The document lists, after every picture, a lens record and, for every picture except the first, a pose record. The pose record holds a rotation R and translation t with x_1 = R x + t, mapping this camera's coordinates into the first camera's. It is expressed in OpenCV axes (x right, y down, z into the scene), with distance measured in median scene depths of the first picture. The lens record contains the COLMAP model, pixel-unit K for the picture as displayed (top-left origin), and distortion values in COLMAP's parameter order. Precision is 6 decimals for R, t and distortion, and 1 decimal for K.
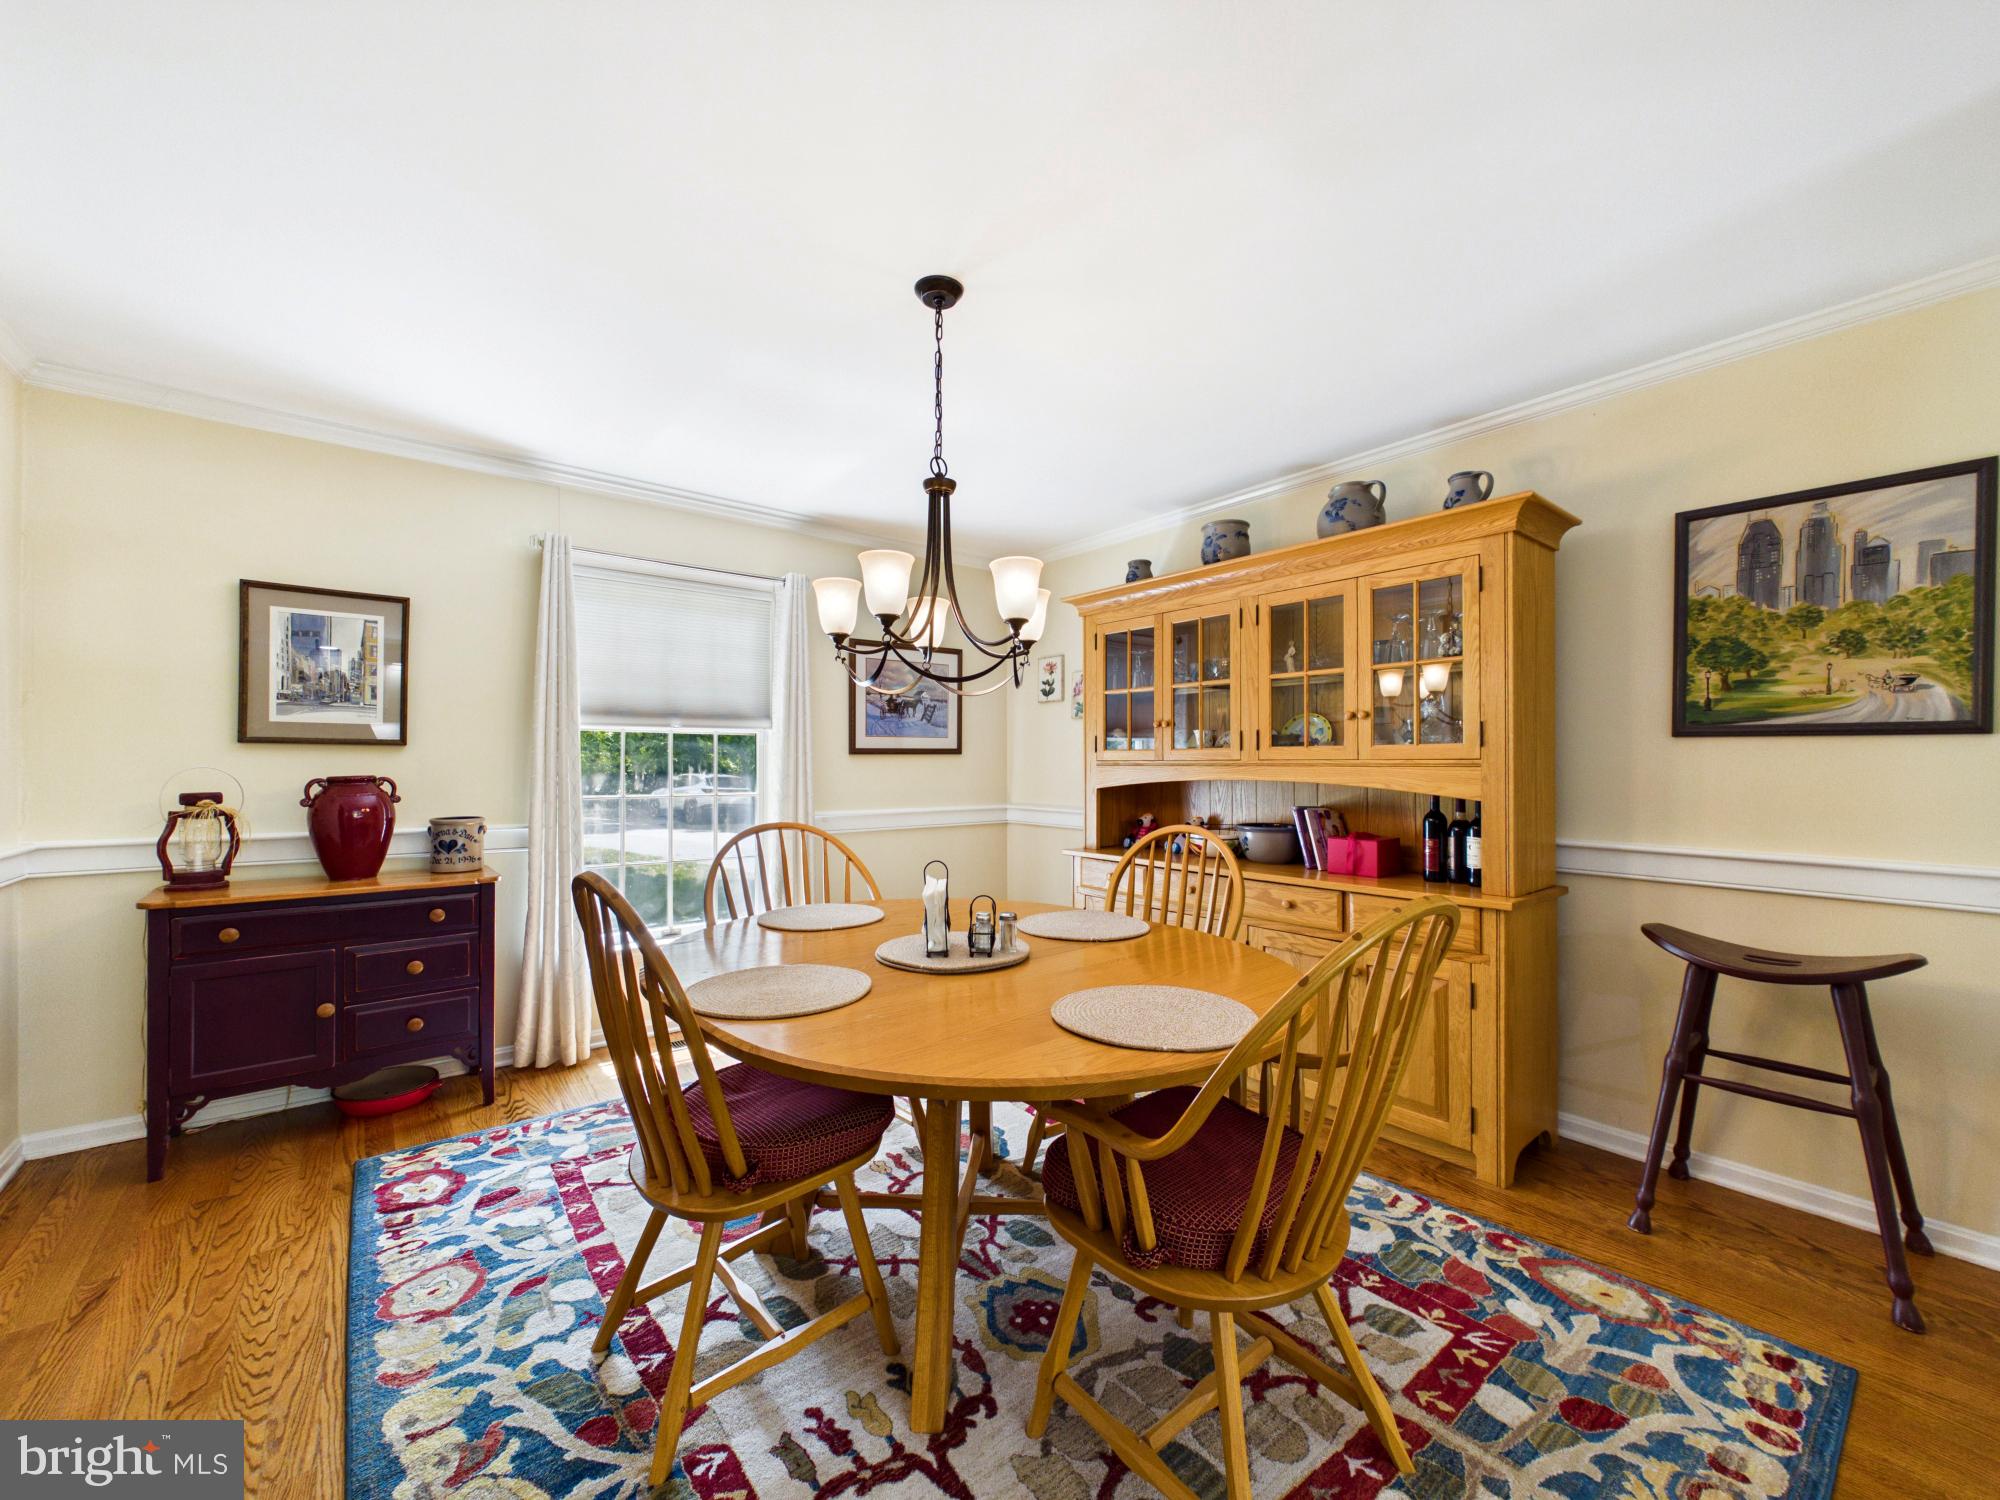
lens RADIAL K [[802.6, 0, 991.7], [0, 802.6, 760.4], [0, 0, 1]] dist [0.001064, 0.000304]
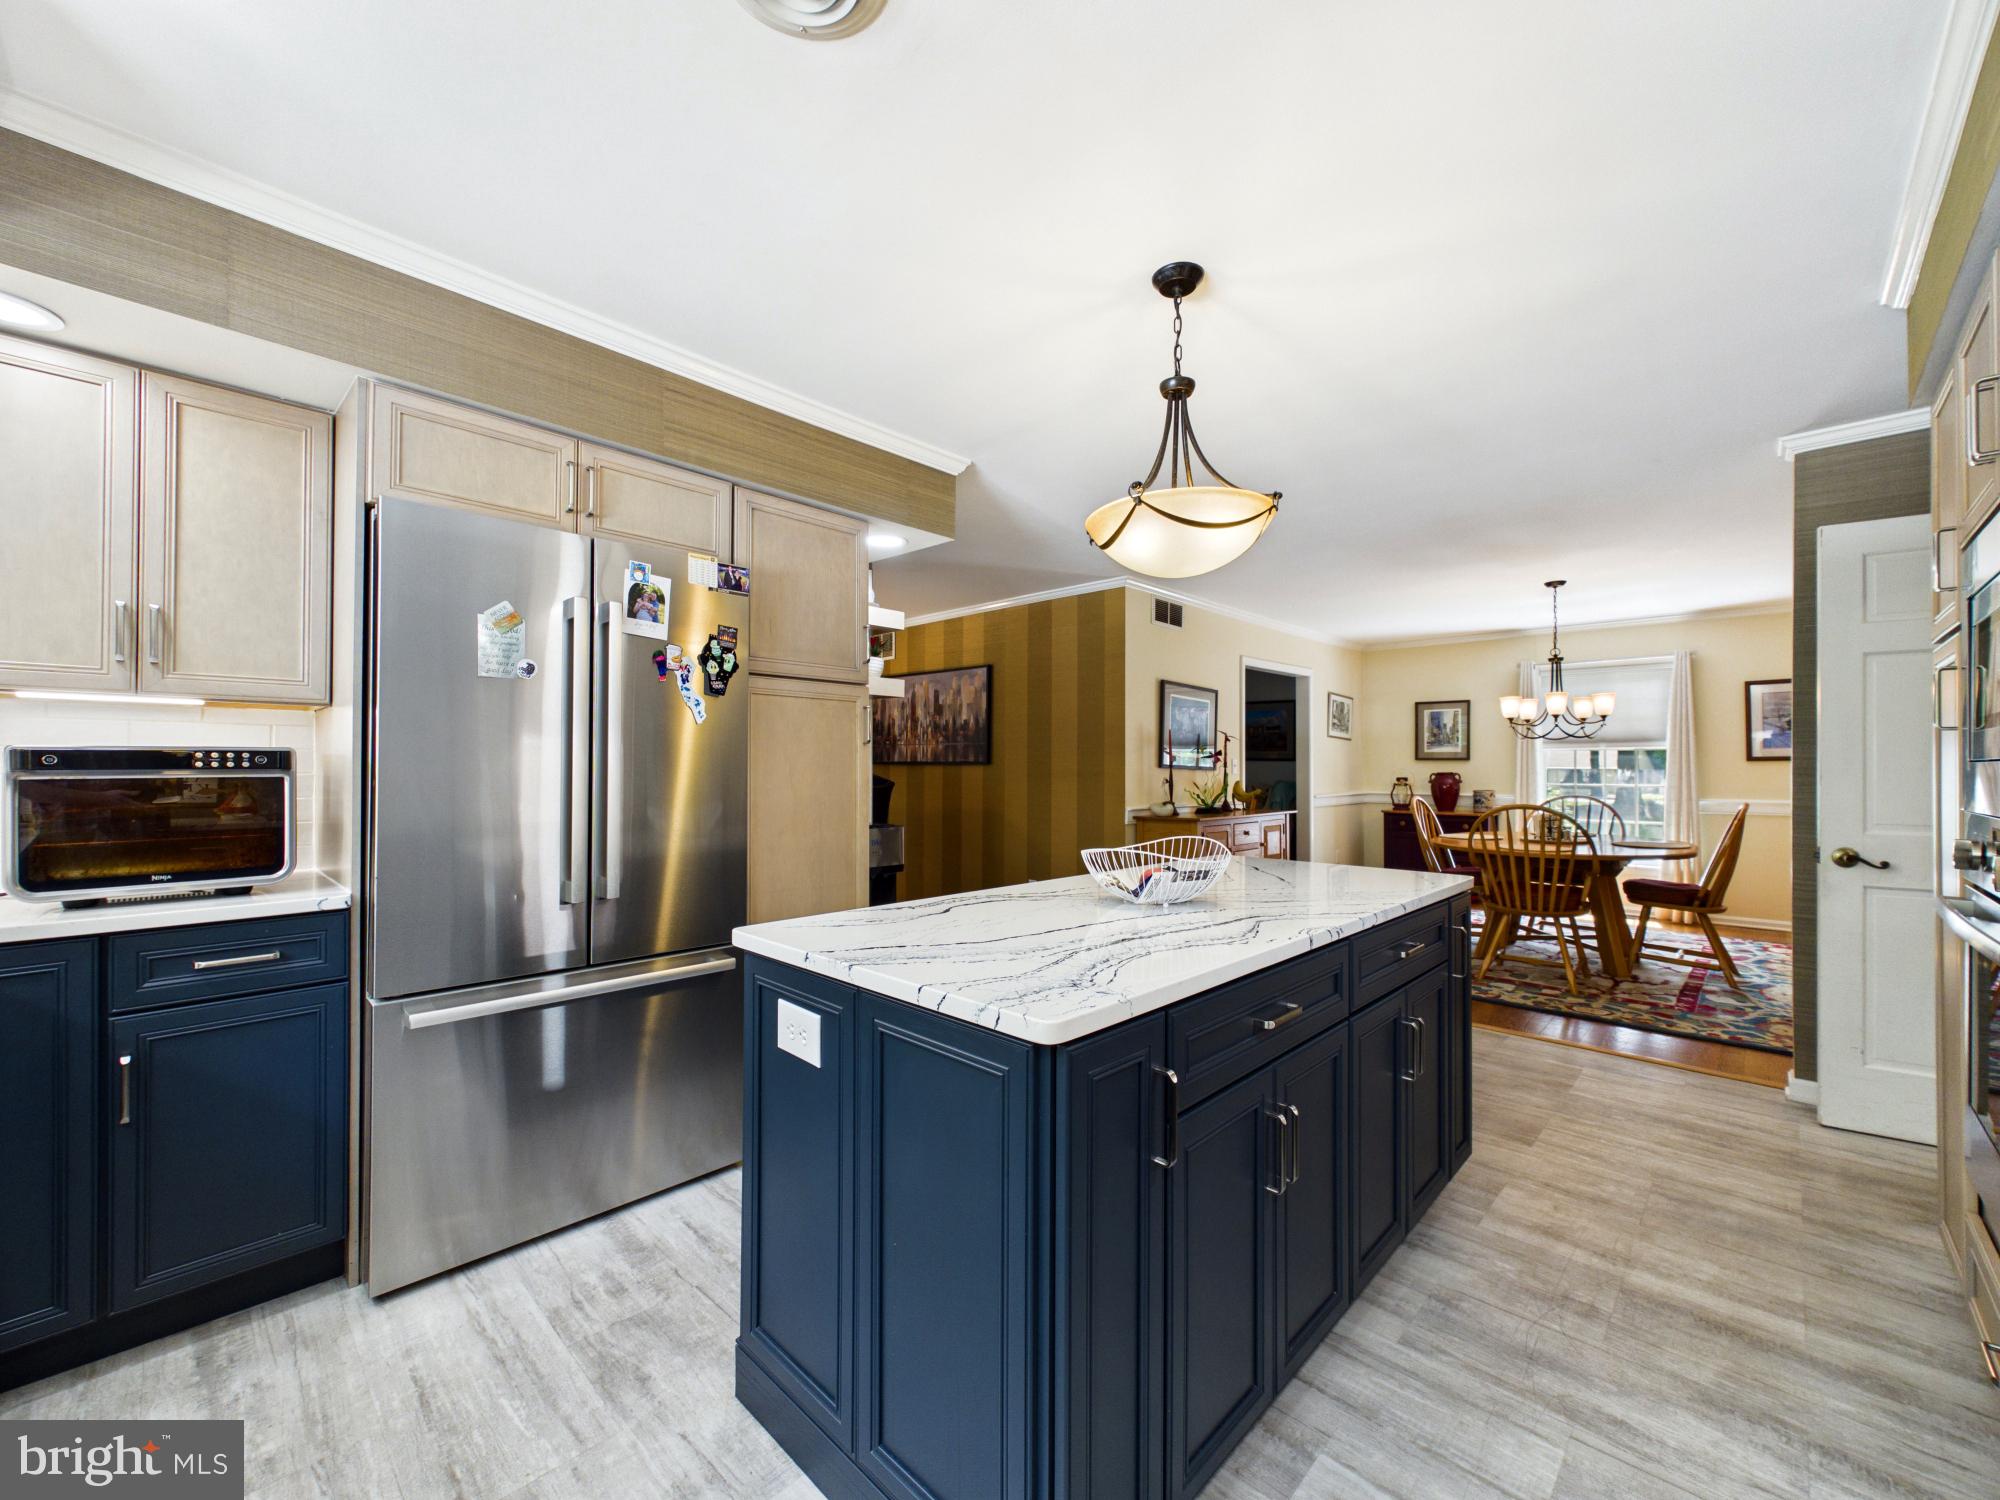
lens RADIAL K [[802.6, 0, 991.7], [0, 802.6, 760.4], [0, 0, 1]] dist [0.001064, 0.000304]
pose [[0.121941, -0.003022, -0.992533, 1.837507], [0.010463, 0.999944, -0.001759, -0.034233], [0.992482, -0.010171, 0.121966, -0.902606]]
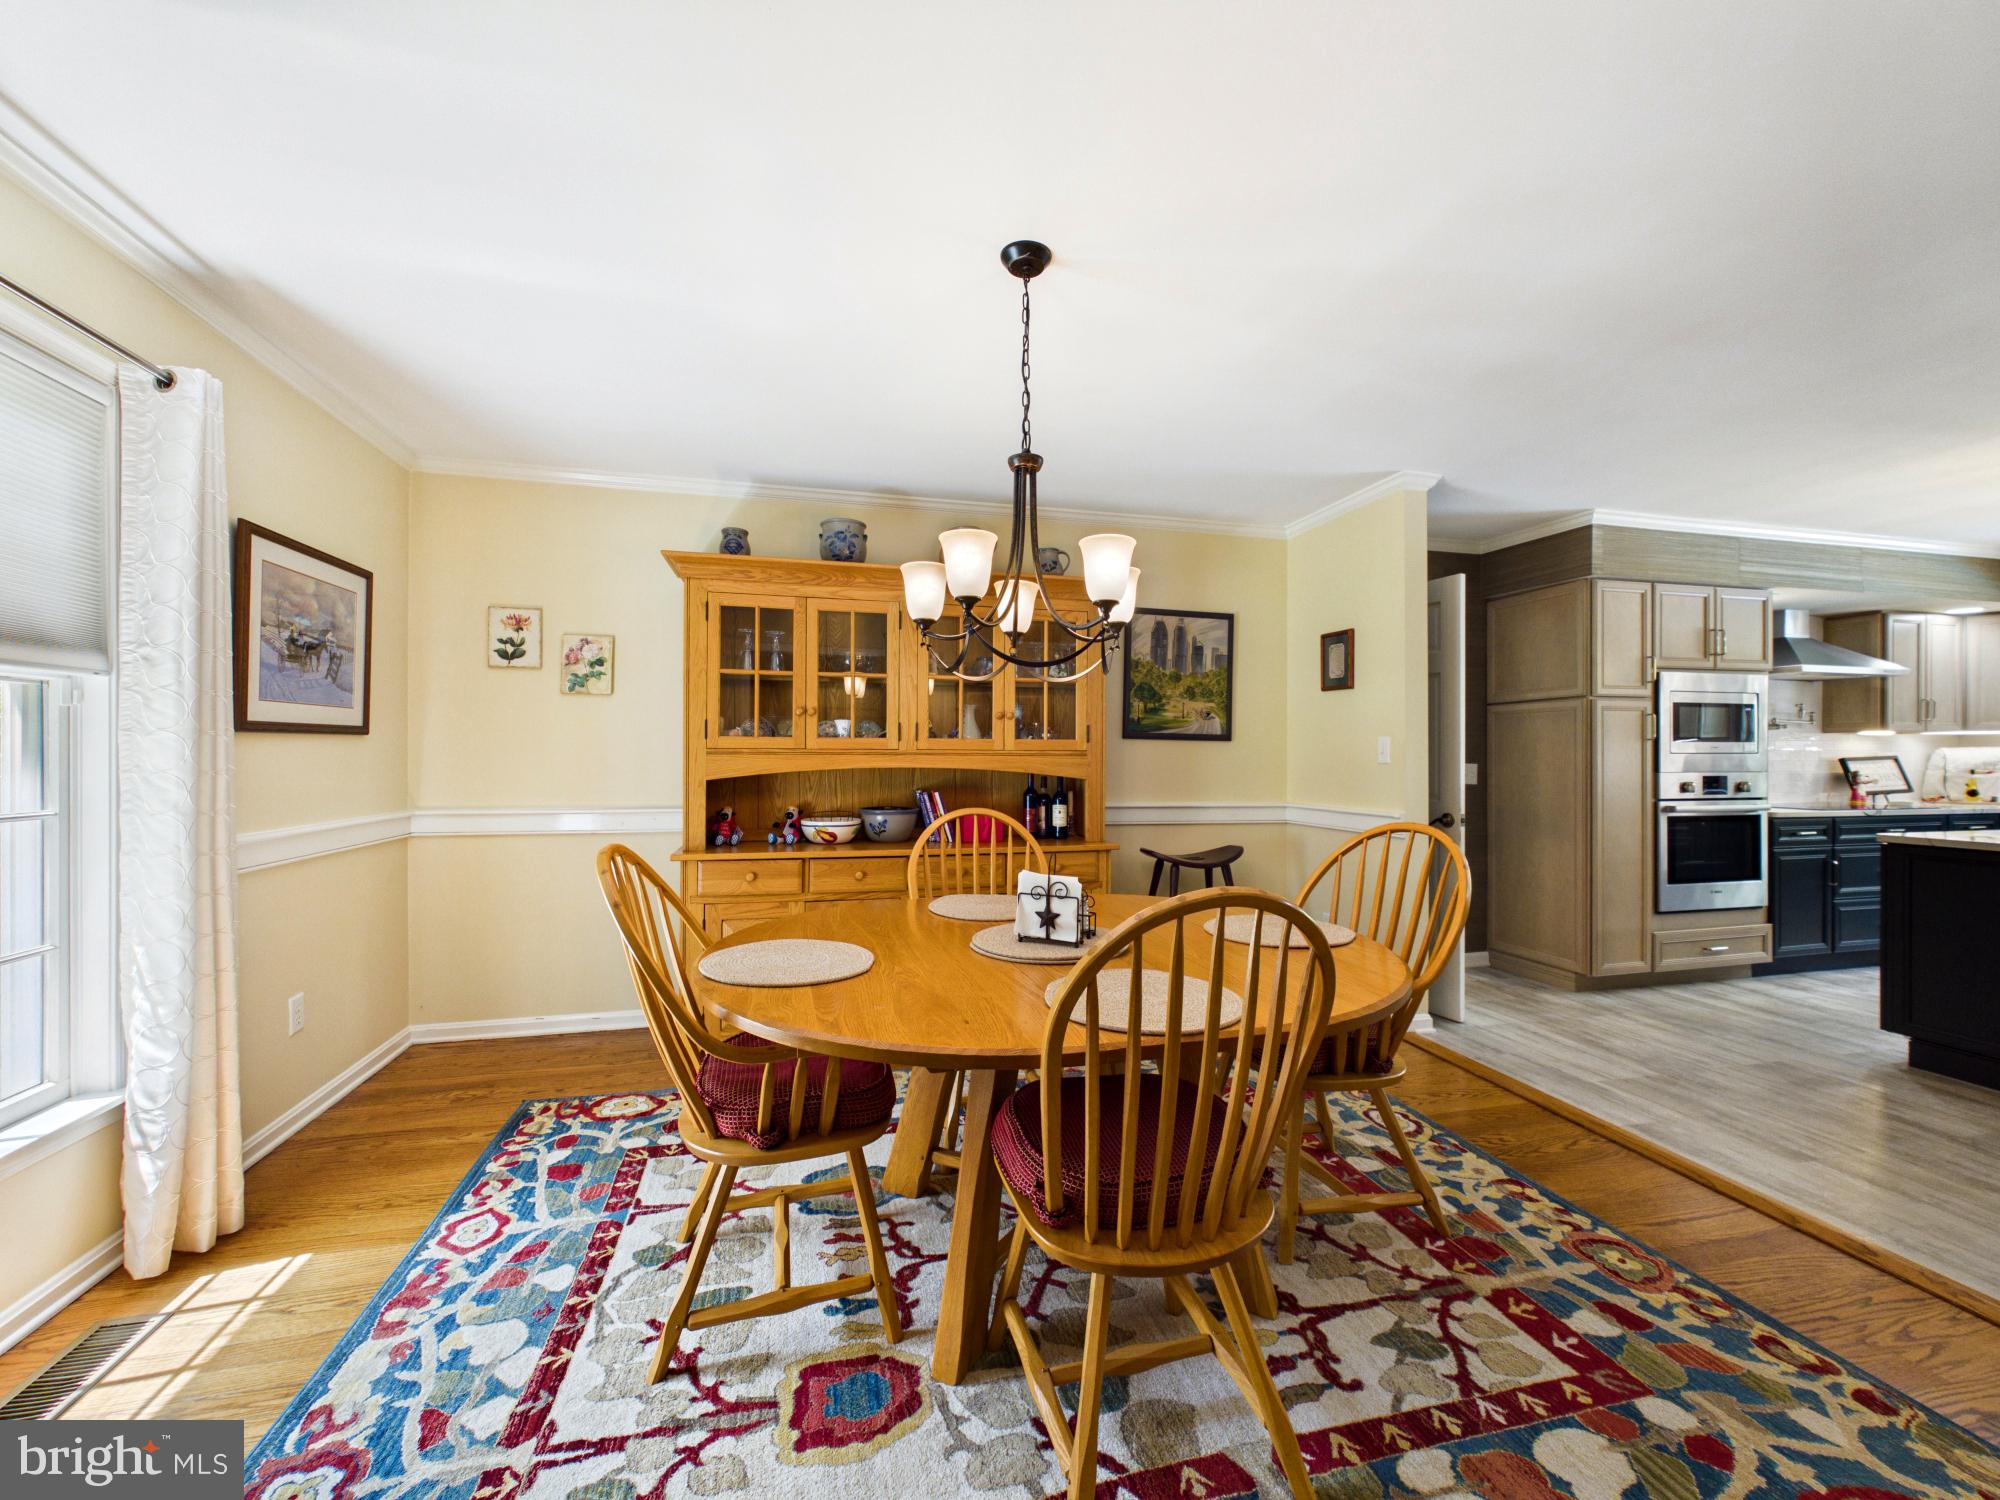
lens RADIAL K [[802.6, 0, 991.7], [0, 802.6, 760.4], [0, 0, 1]] dist [0.001064, 0.000304]
pose [[0.428689, -0.007474, 0.903421, -0.749638], [-0.011559, 0.999839, 0.013757, -0.002833], [-0.903378, -0.016340, 0.428533, 0.491083]]
